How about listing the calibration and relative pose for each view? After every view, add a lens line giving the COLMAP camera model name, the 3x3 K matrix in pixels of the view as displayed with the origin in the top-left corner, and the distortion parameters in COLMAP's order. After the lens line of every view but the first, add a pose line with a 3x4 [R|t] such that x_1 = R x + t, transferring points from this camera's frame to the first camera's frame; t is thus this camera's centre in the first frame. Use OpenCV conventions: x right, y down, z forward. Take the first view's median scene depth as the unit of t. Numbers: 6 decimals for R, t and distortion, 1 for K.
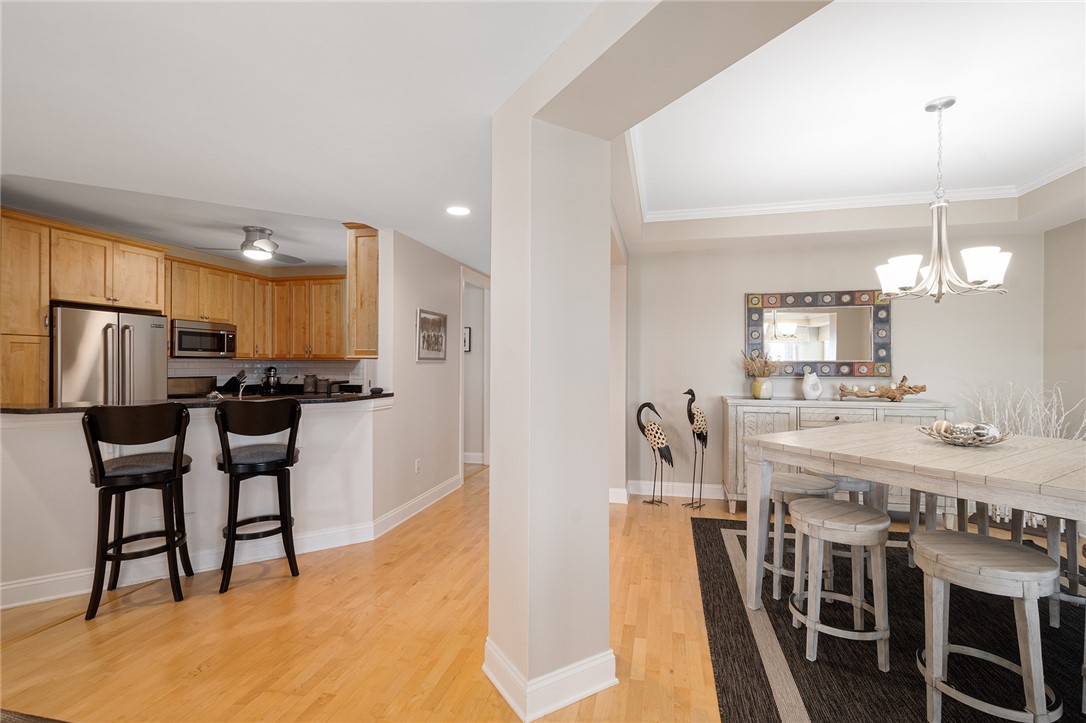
lens RADIAL K [[478.8, 0, 561.2], [0, 478.8, 362.5], [0, 0, 1]] dist [0.001509, -0.000926]
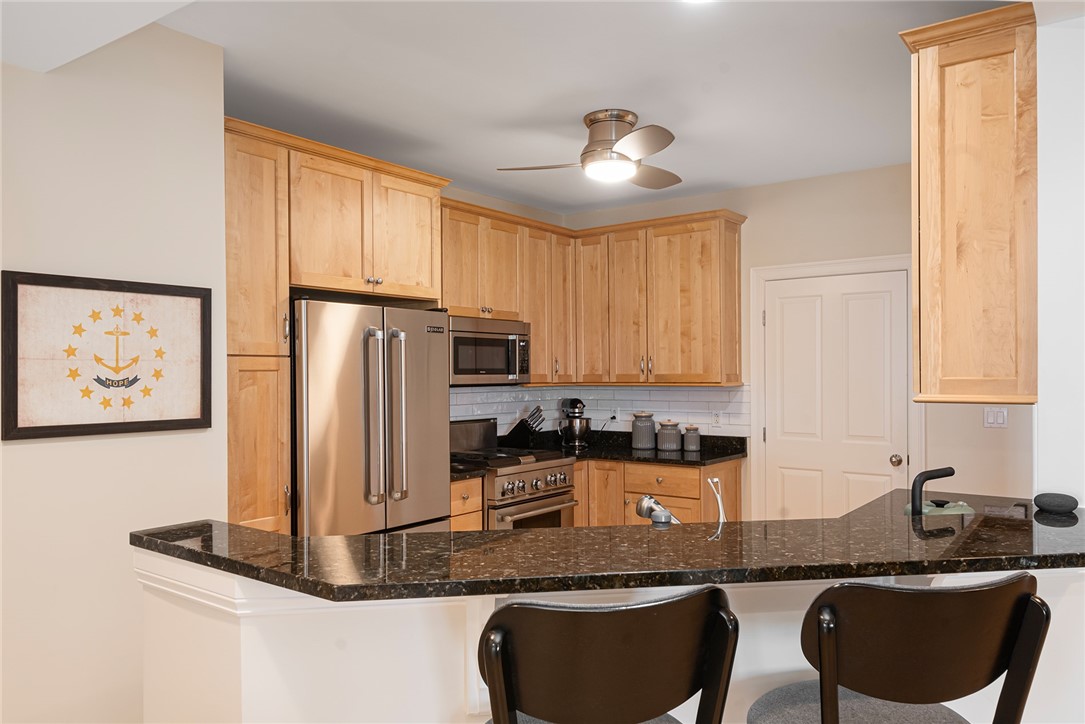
lens RADIAL K [[776.0, 0, 555.6], [0, 776.0, 371.9], [0, 0, 1]] dist [0.005669, 0.001032]
pose [[0.913241, -0.009947, -0.407299, -0.420849], [0.010738, 0.999942, -0.000343, -0.031526], [0.407279, -0.004061, 0.913295, 0.315762]]
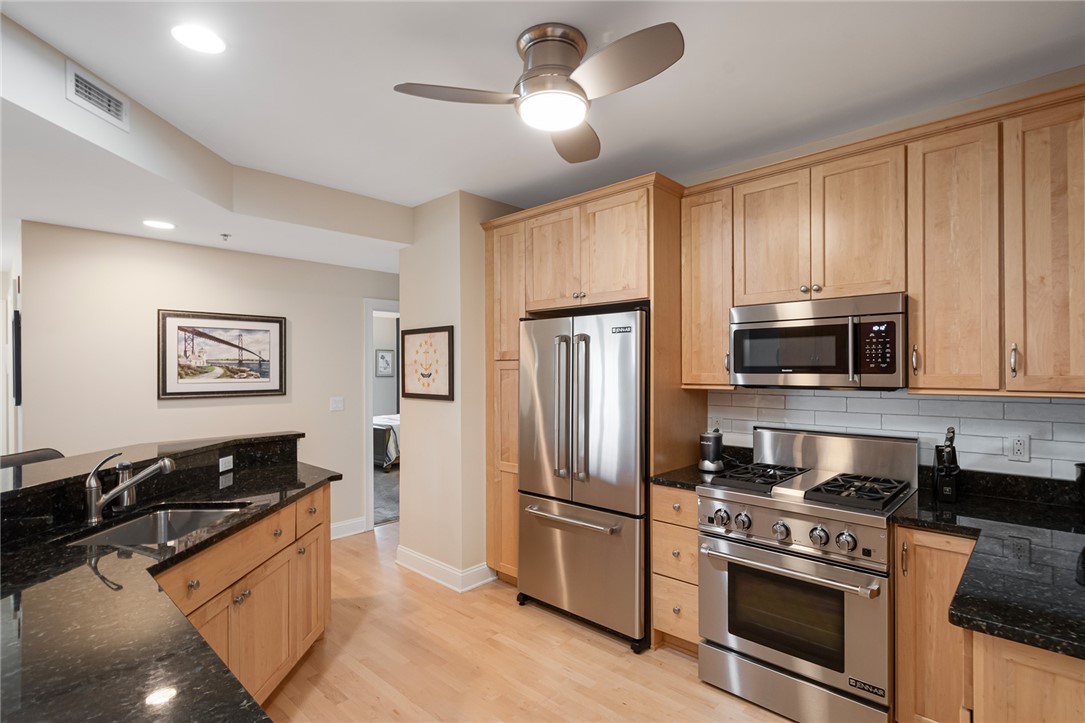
lens RADIAL K [[520.8, 0, 573.4], [0, 520.8, 366.4], [0, 0, 1]] dist [0.001127, 0.000220]
pose [[-0.487627, -0.005251, -0.873036, -0.337915], [0.004838, 0.999950, -0.008717, -0.033316], [0.873039, -0.008474, -0.487577, 1.356736]]
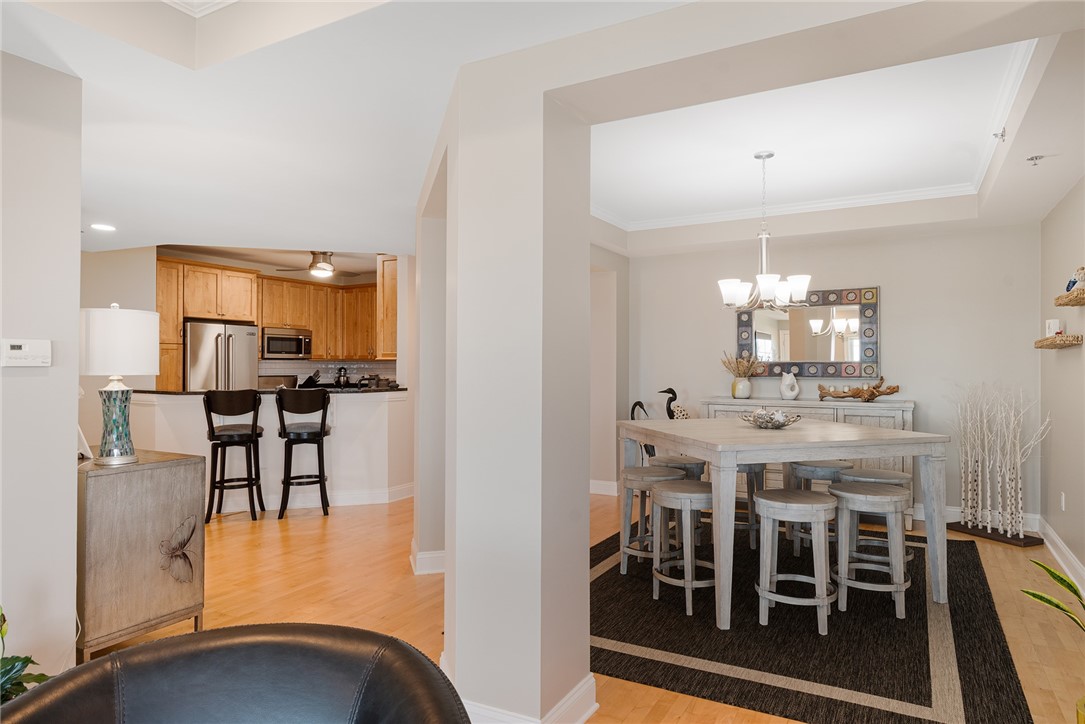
lens RADIAL K [[650.8, 0, 560.4], [0, 650.8, 358.6], [0, 0, 1]] dist [-0.000137, -0.002007]
pose [[0.961310, -0.002623, -0.275457, 0.430485], [0.000764, 0.999976, -0.006854, 0.000112], [0.275469, 0.006378, 0.961289, -0.439233]]
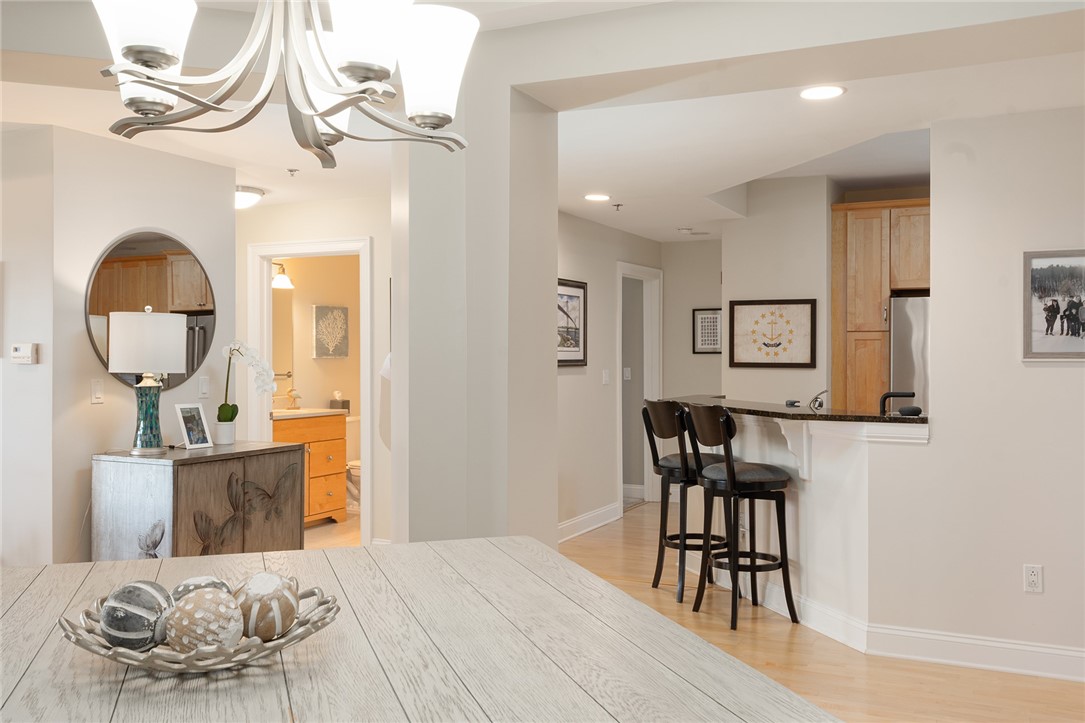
lens RADIAL K [[954.0, 0, 549.5], [0, 954.0, 363.1], [0, 0, 1]] dist [0.012043, -0.001525]
pose [[-0.233677, 0.005159, -0.972301, 0.728547], [-0.001230, 0.999984, 0.005602, -0.004703], [0.972314, 0.002505, -0.233666, 0.735567]]
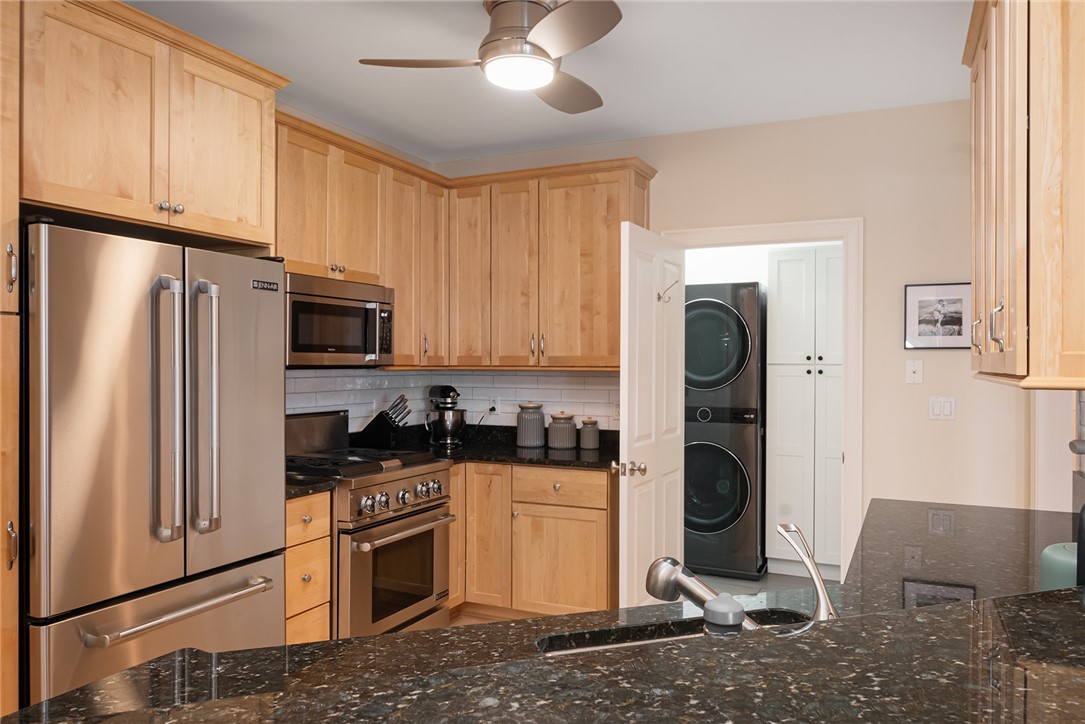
lens RADIAL K [[777.5, 0, 555.3], [0, 777.5, 361.5], [0, 0, 1]] dist [-0.006078, -0.002887]
pose [[0.975828, -0.000241, -0.218539, -0.547512], [0.000514, 0.999999, 0.001191, -0.020884], [0.218538, -0.001274, 0.975828, 0.518147]]
